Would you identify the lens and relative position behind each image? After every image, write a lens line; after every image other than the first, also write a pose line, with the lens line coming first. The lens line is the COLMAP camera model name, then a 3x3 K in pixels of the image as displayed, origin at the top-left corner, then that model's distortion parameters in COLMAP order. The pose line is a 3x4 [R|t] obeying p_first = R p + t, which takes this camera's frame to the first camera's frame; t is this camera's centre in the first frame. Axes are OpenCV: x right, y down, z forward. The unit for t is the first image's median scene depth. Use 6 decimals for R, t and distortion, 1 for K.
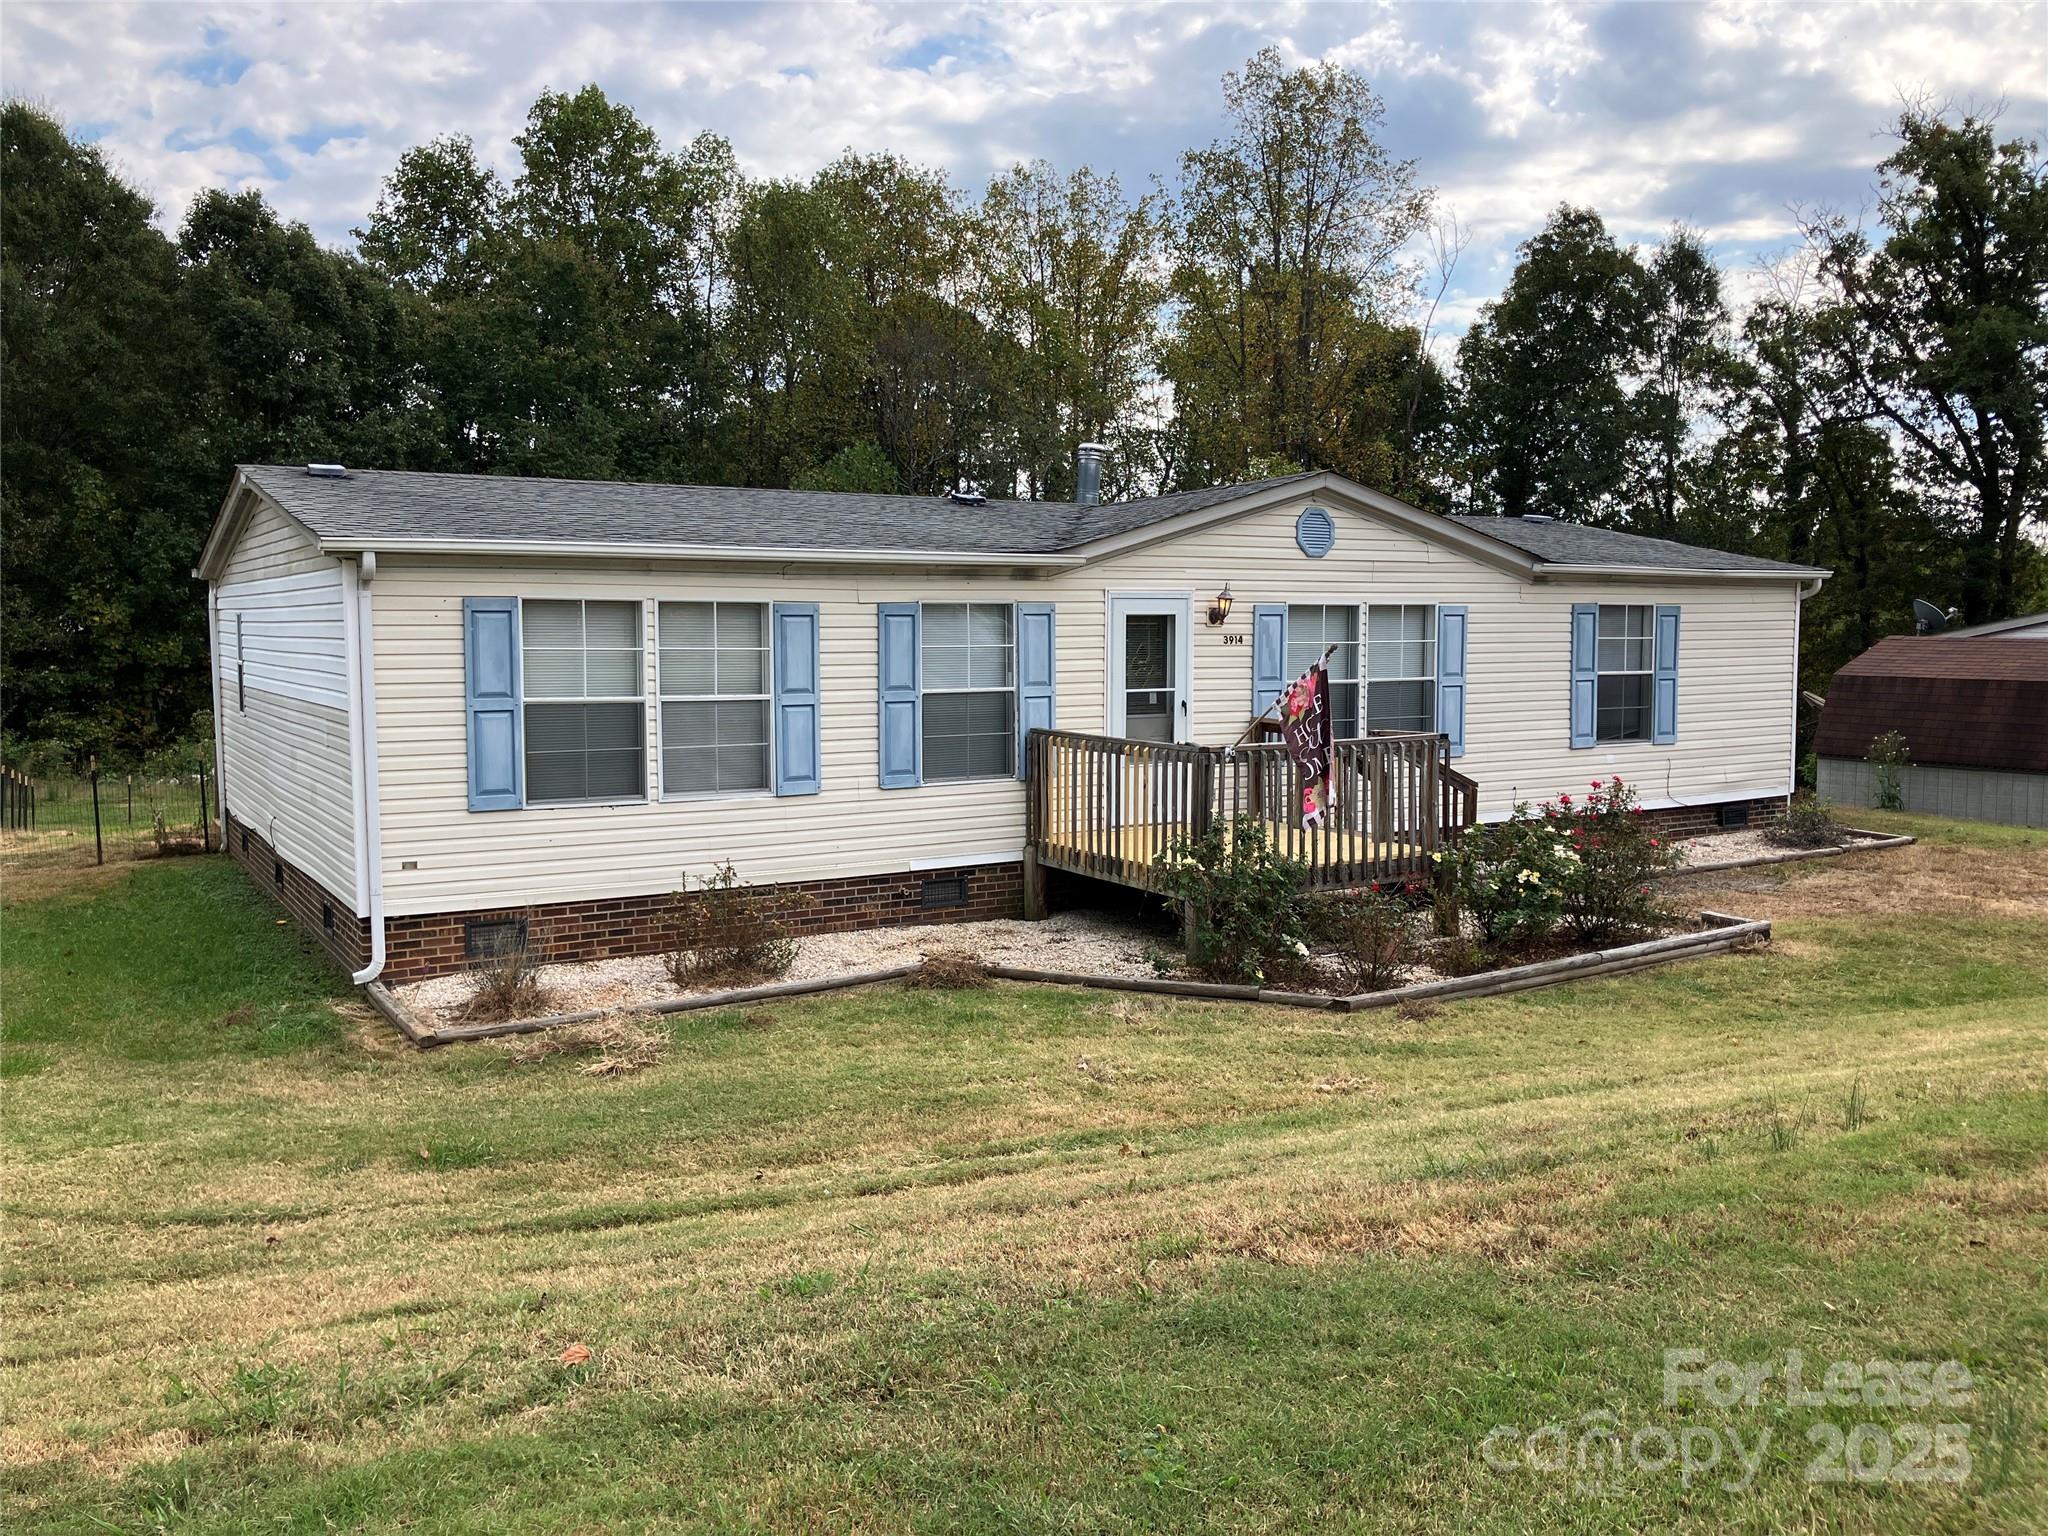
lens RADIAL K [[1623.6, 0, 932.2], [0, 1623.6, 798.6], [0, 0, 1]] dist [0.128249, -0.345510]
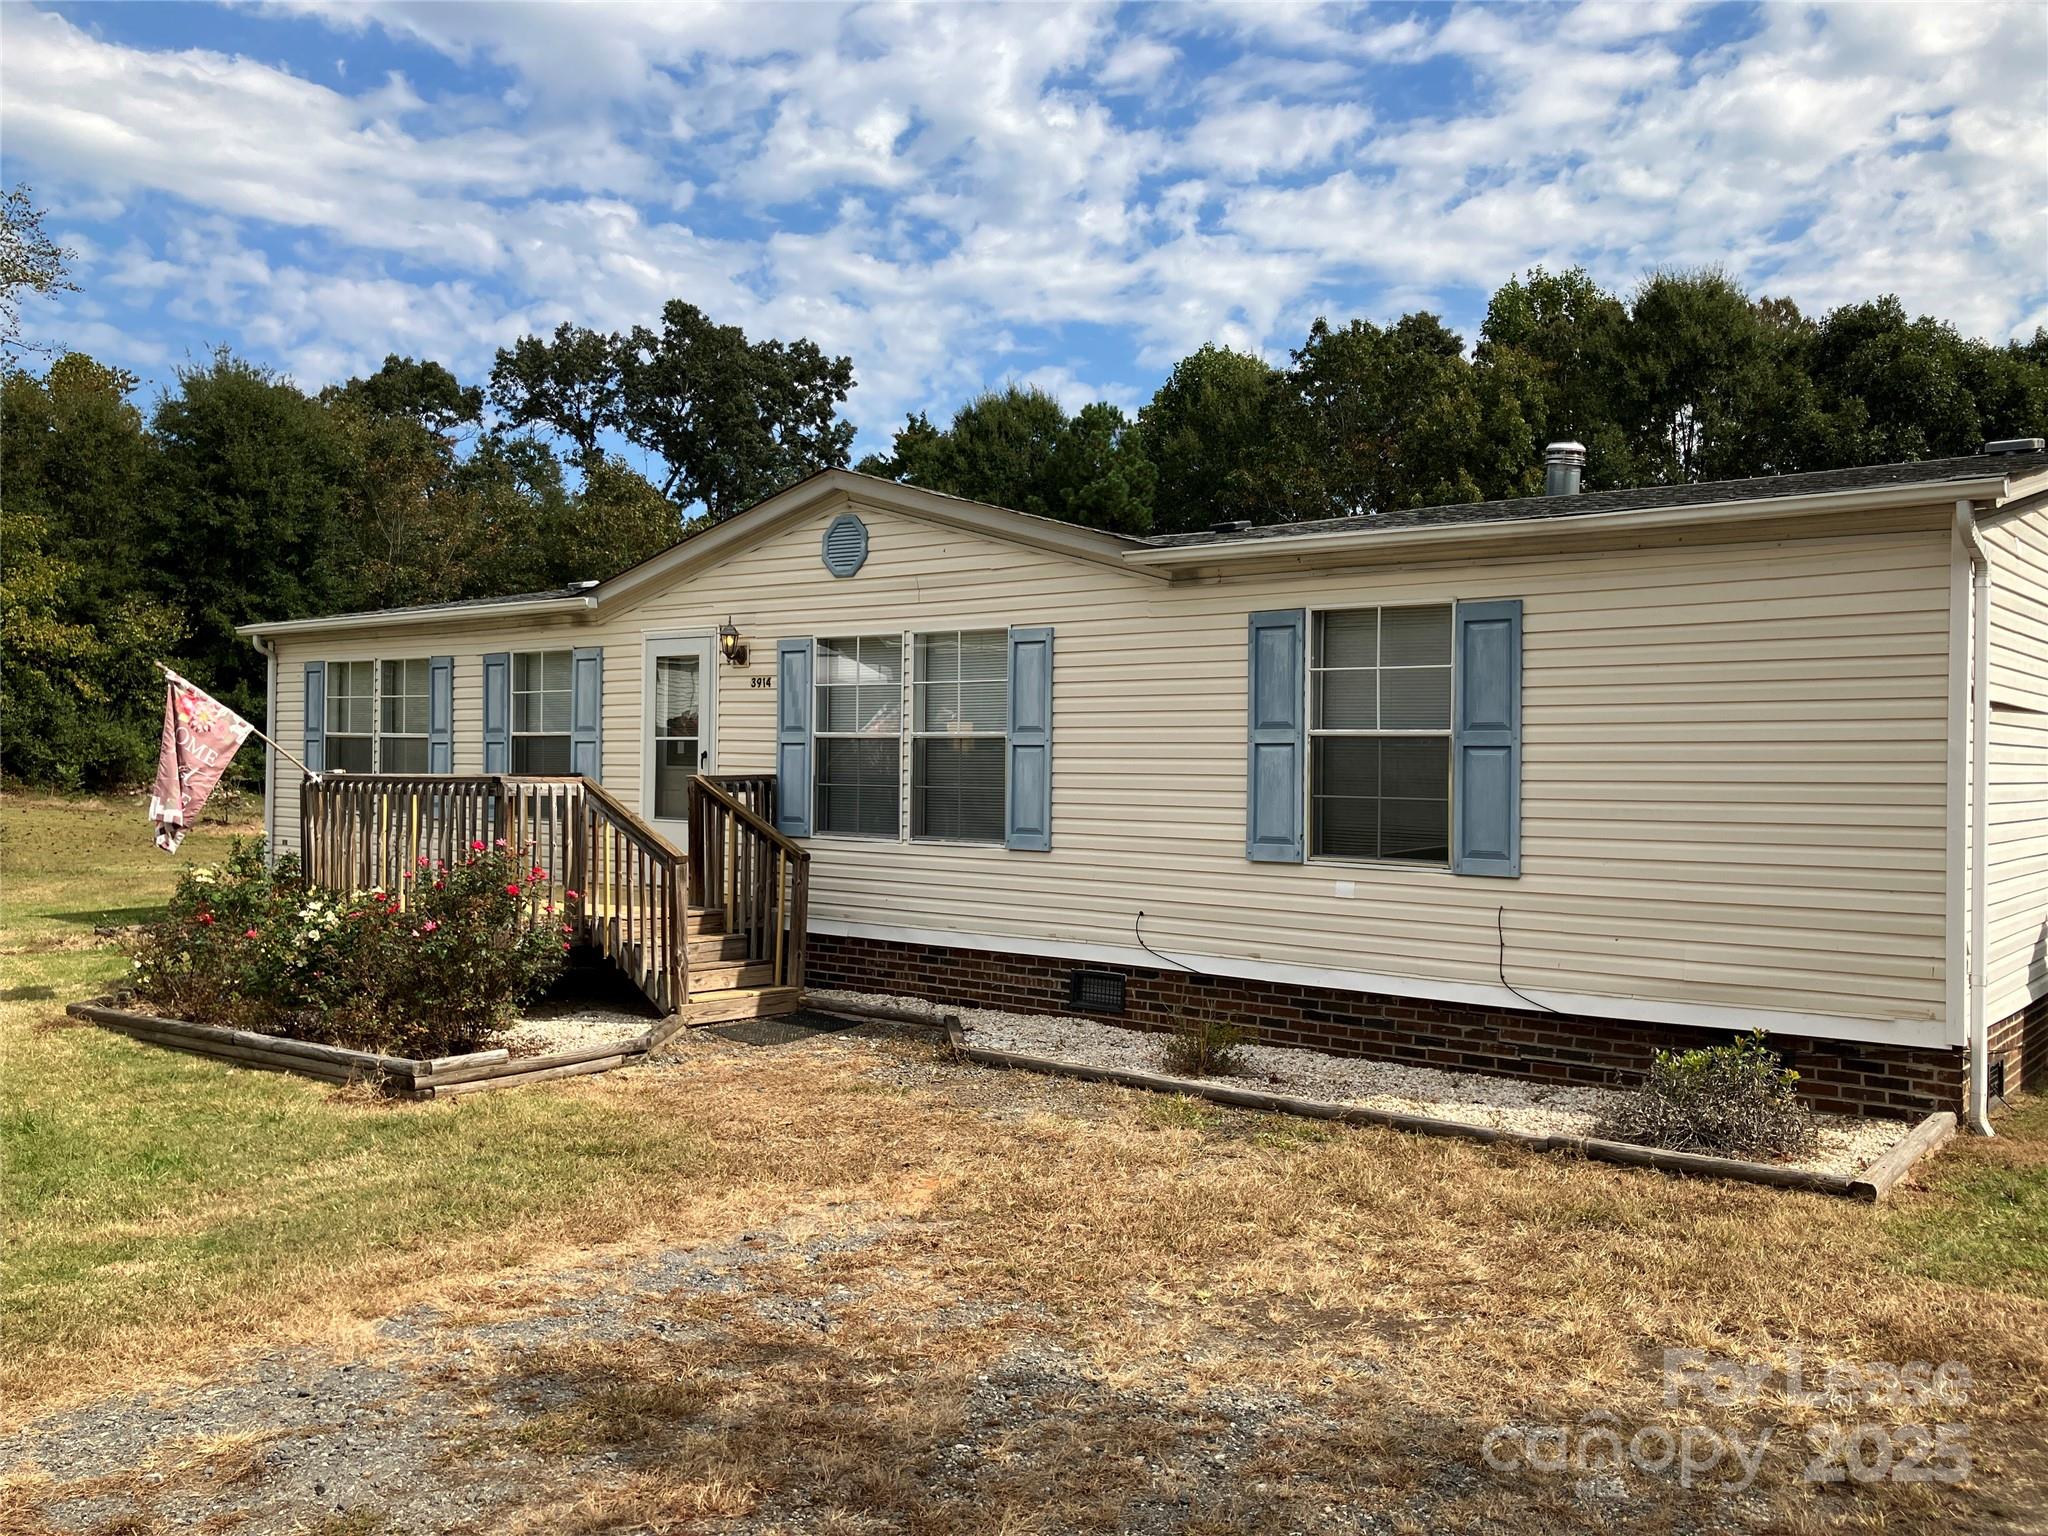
lens RADIAL K [[1728.5, 0, 995.2], [0, 1728.5, 786.2], [0, 0, 1]] dist [0.090587, -0.089660]
pose [[0.352015, 0.013572, -0.935896, 1.073101], [-0.120365, 0.992249, -0.030884, -0.031359], [0.928223, 0.123521, 0.350920, 0.811099]]
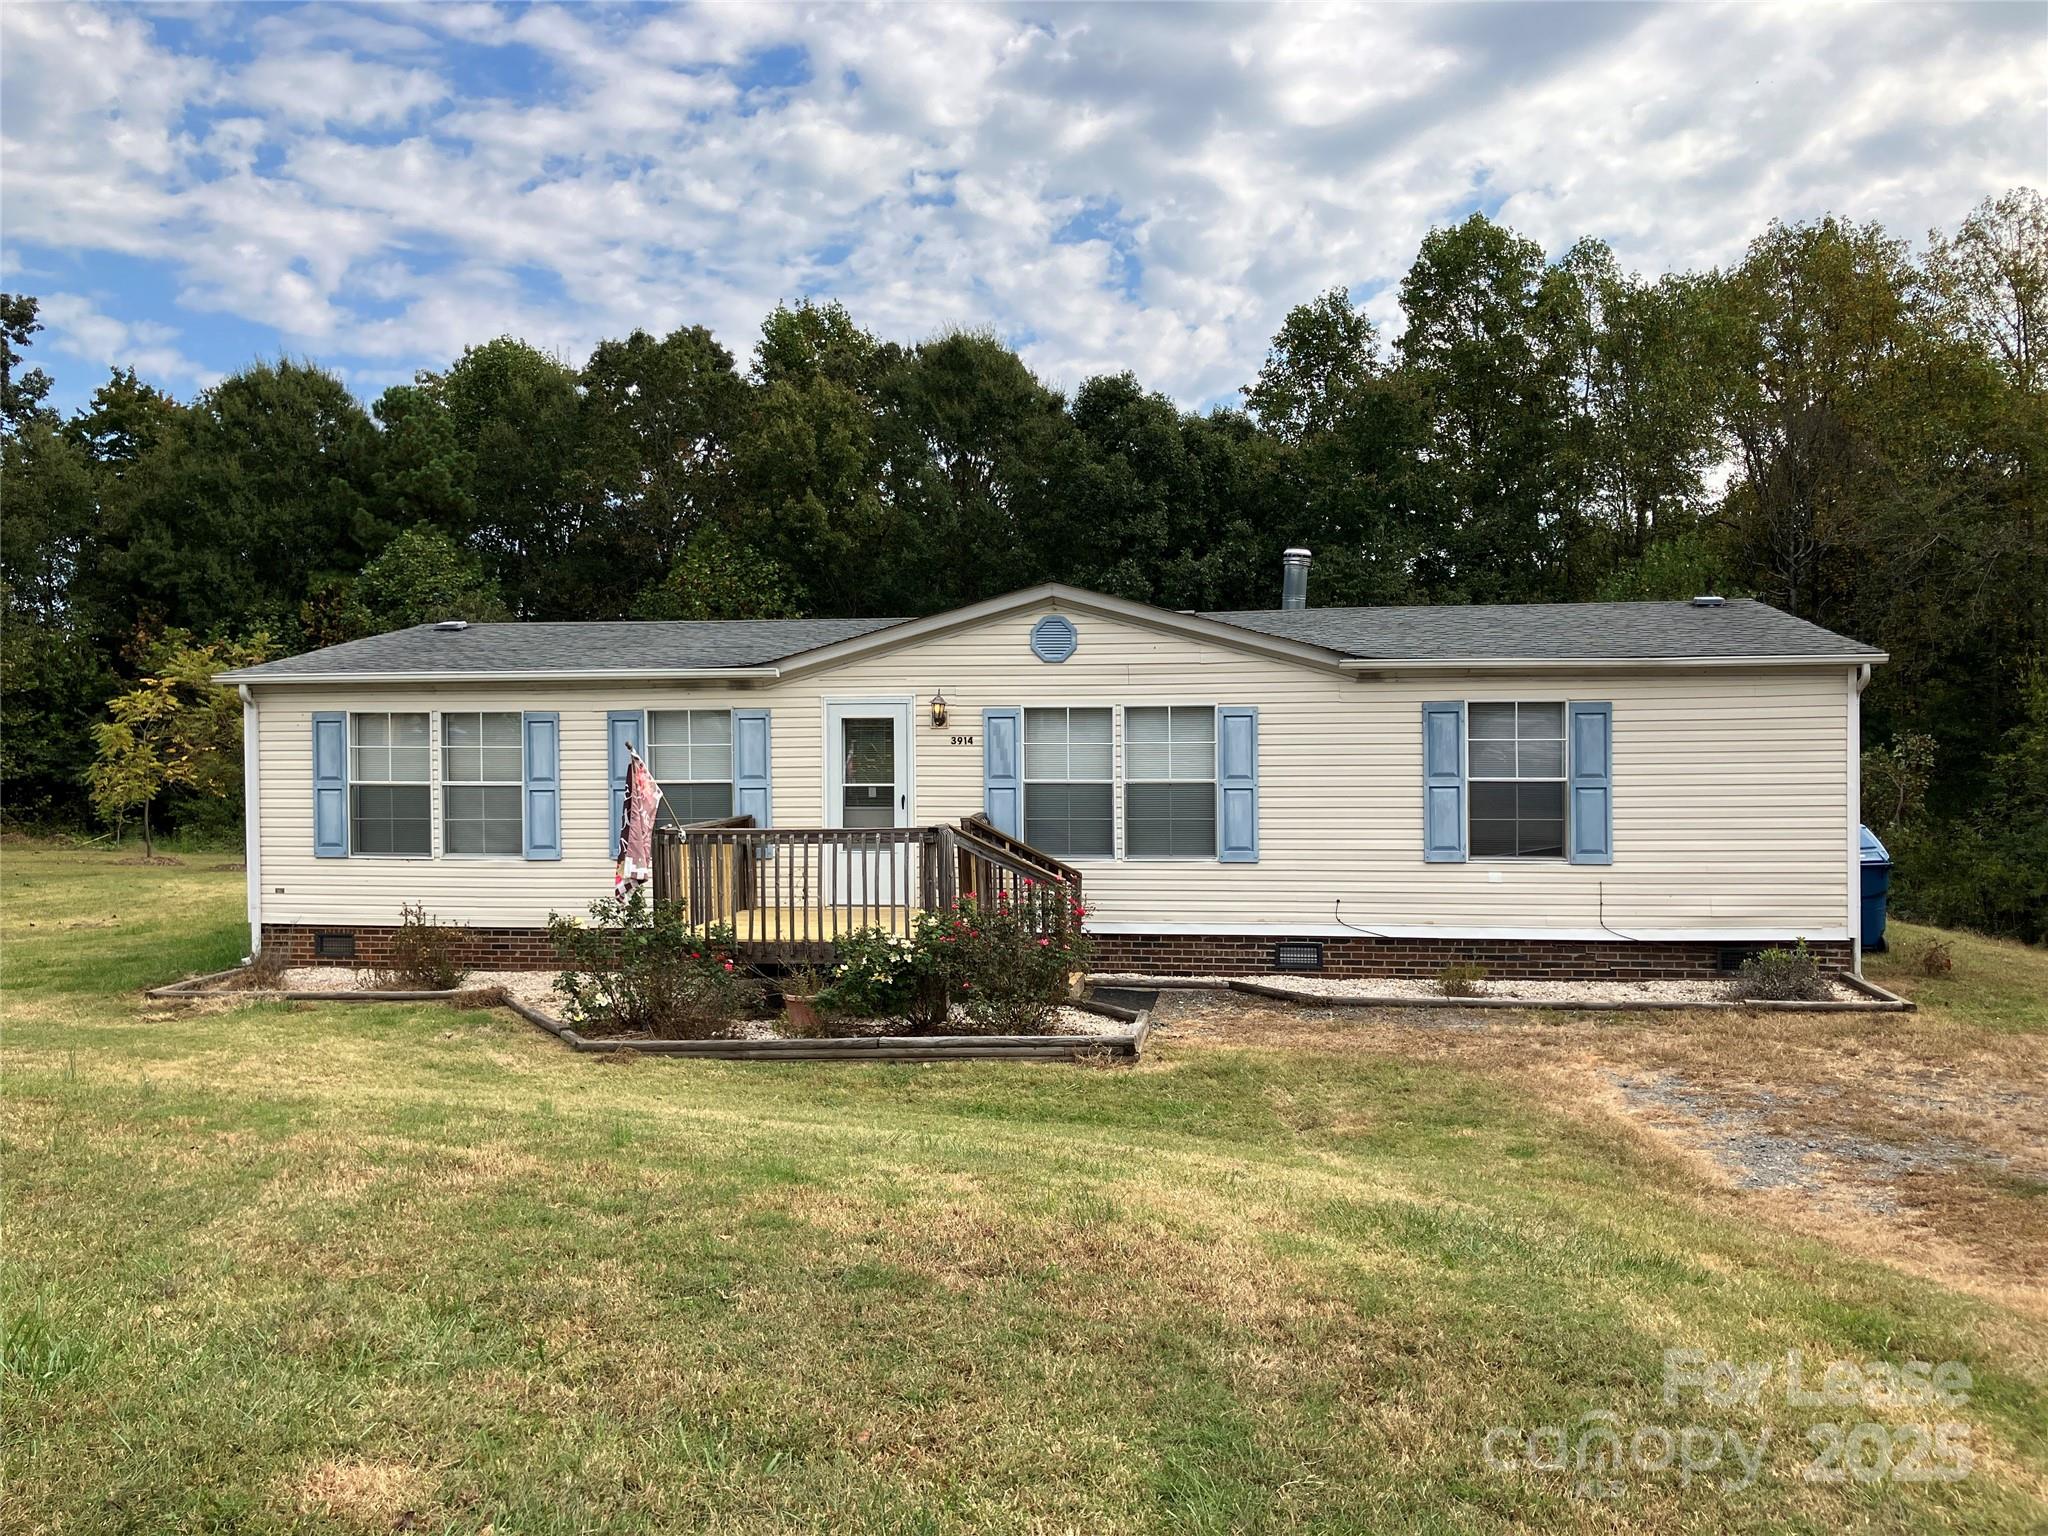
lens RADIAL K [[1667.1, 0, 1024.0], [0, 1667.1, 768.0], [0, 0, 1]] dist [0.000232, -0.007322]
pose [[0.780390, 0.005848, -0.625266, 0.909785], [-0.061457, 0.995832, -0.067390, -0.007974], [0.622265, 0.091018, 0.777497, 0.174657]]
